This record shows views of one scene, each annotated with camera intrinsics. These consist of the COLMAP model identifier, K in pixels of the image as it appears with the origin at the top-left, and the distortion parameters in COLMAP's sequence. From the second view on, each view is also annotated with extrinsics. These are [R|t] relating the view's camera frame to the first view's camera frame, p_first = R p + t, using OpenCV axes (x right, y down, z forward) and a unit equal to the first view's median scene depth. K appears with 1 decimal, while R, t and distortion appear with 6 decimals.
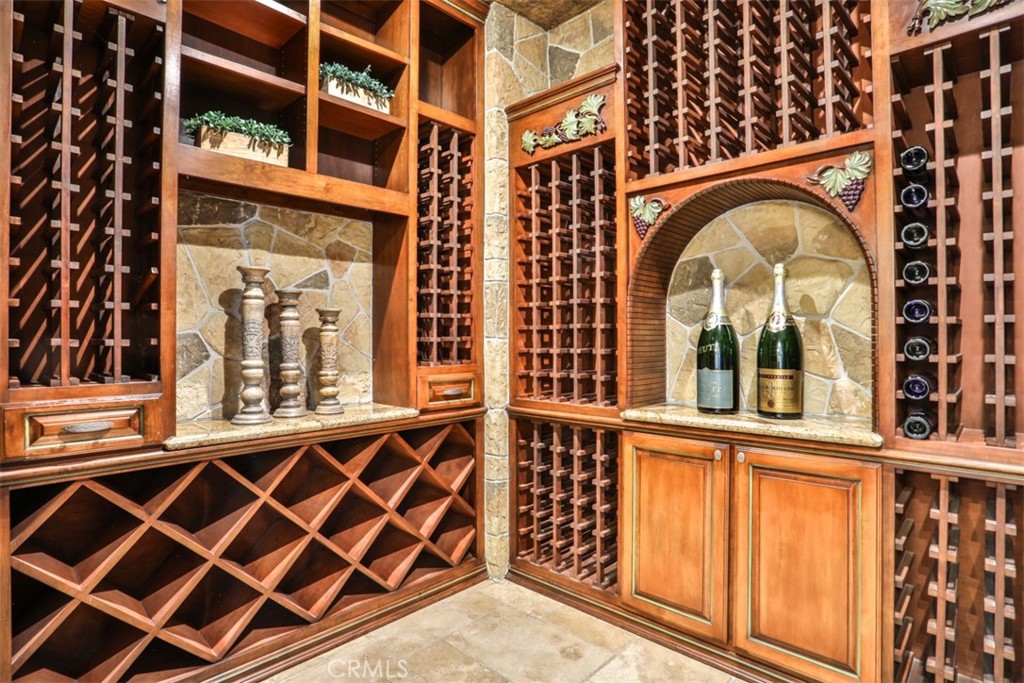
lens RADIAL K [[527.9, 0, 505.7], [0, 527.9, 338.0], [0, 0, 1]] dist [-0.069149, 0.025988]
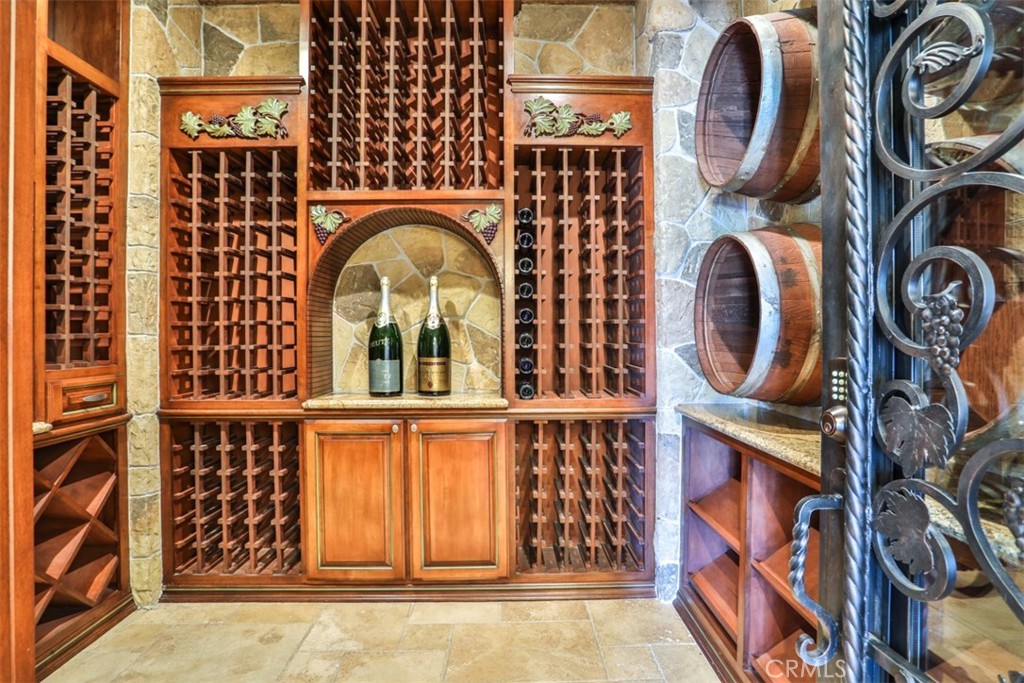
lens RADIAL K [[527.9, 0, 515.0], [0, 527.9, 340.3], [0, 0, 1]] dist [-0.069149, 0.025988]
pose [[0.707833, -0.010154, 0.706307, -0.228664], [0.002952, 0.999930, 0.011417, 0.001914], [-0.706374, -0.005996, 0.707813, -0.067419]]
